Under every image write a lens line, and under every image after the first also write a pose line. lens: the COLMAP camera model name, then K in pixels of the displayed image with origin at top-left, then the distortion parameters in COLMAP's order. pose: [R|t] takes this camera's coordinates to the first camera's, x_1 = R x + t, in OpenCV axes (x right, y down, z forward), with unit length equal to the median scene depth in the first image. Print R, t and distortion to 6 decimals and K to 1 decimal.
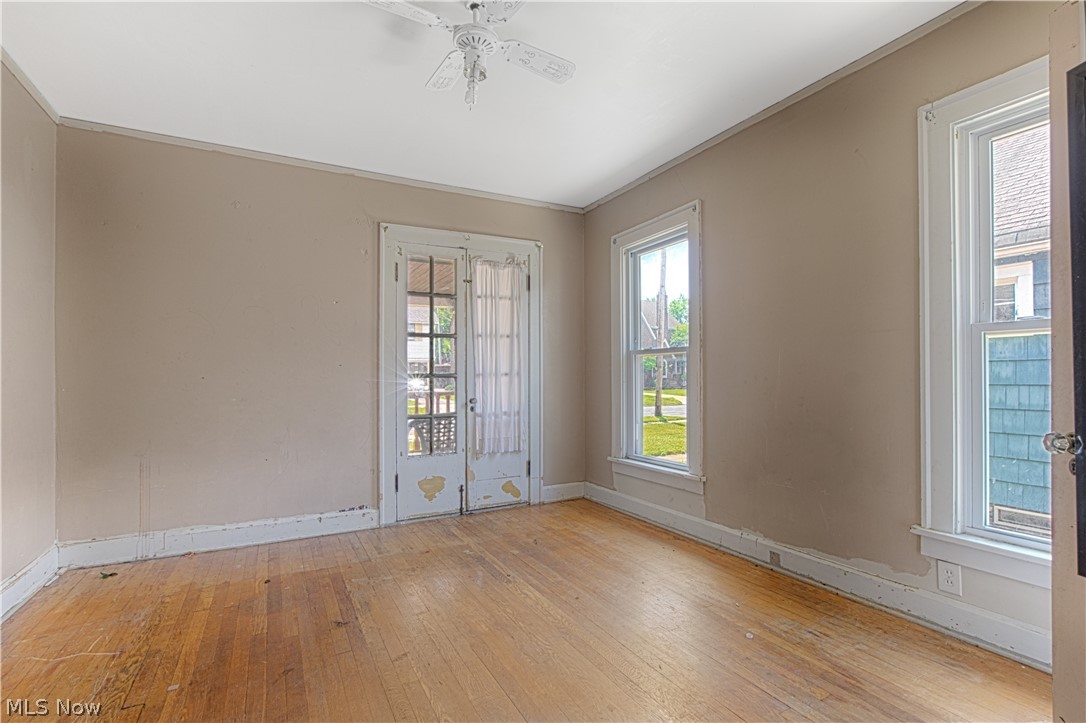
lens RADIAL K [[511.2, 0, 545.5], [0, 511.2, 372.0], [0, 0, 1]] dist [-0.002652, -0.001511]
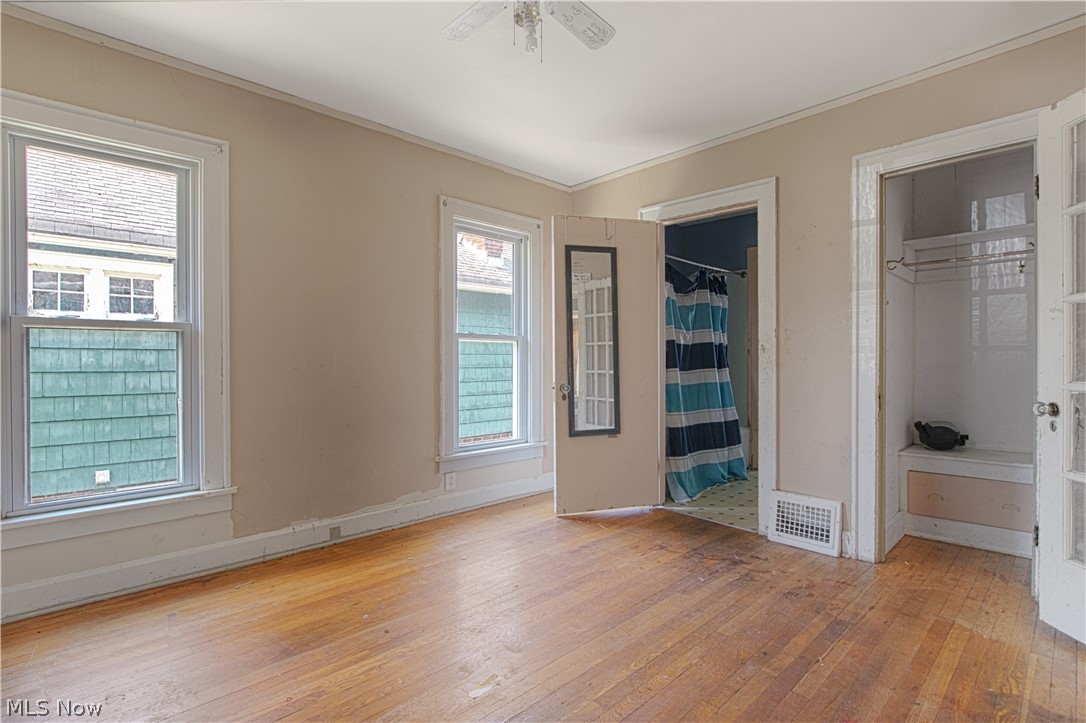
lens RADIAL K [[511.2, 0, 545.6], [0, 511.2, 359.6], [0, 0, 1]] dist [-0.002652, -0.001511]
pose [[-0.247304, 0.005905, 0.968920, -0.599930], [-0.004023, 0.999967, -0.007121, 0.006029], [-0.968929, -0.005659, -0.247272, 0.715935]]
